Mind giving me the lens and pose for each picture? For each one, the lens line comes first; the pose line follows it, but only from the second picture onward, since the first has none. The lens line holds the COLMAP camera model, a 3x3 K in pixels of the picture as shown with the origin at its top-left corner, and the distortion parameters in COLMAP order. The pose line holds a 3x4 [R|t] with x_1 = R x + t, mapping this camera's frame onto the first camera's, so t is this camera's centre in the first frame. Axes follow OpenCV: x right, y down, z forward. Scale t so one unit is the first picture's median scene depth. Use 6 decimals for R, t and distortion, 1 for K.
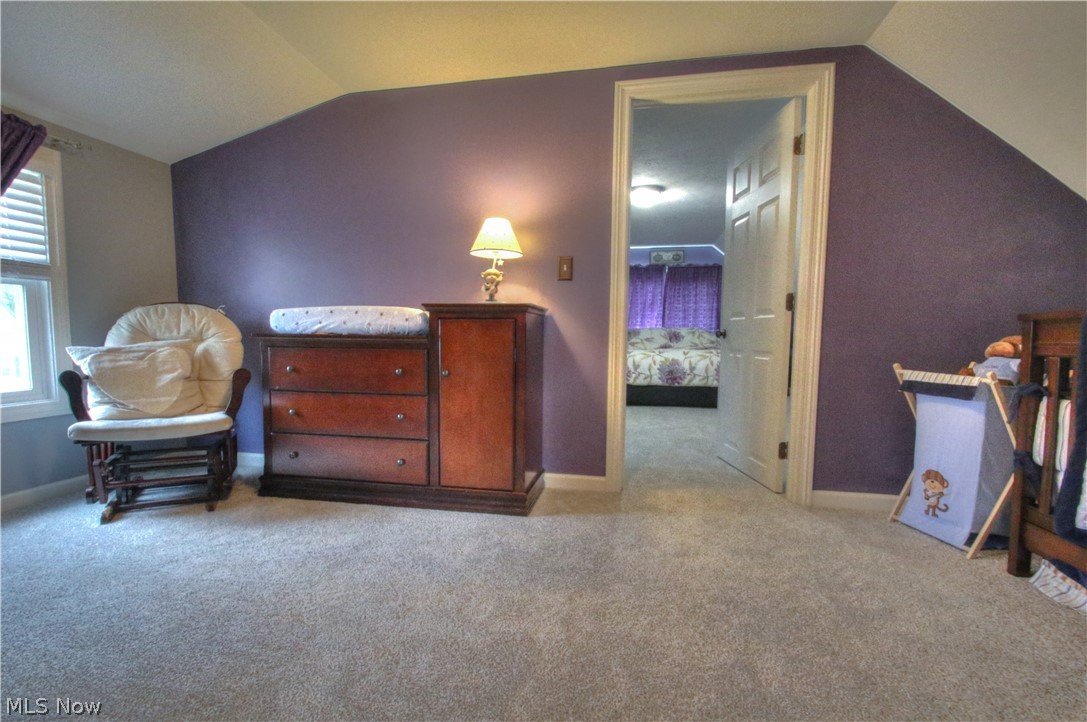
lens RADIAL K [[503.3, 0, 542.7], [0, 503.3, 363.0], [0, 0, 1]] dist [-0.020388, -0.001218]
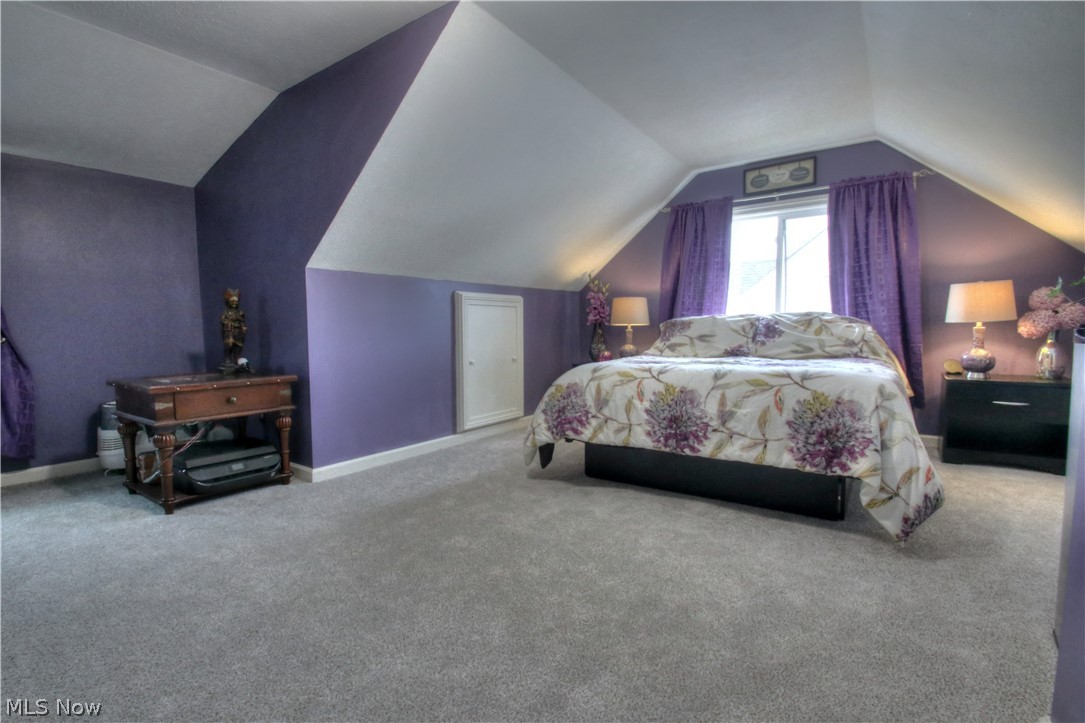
lens RADIAL K [[502.4, 0, 543.2], [0, 502.4, 358.4], [0, 0, 1]] dist [-0.020388, -0.001218]
pose [[0.913040, 0.009738, -0.407753, 0.320165], [-0.006661, 0.999938, 0.008964, -0.035301], [0.407815, -0.005468, 0.913048, 0.576528]]
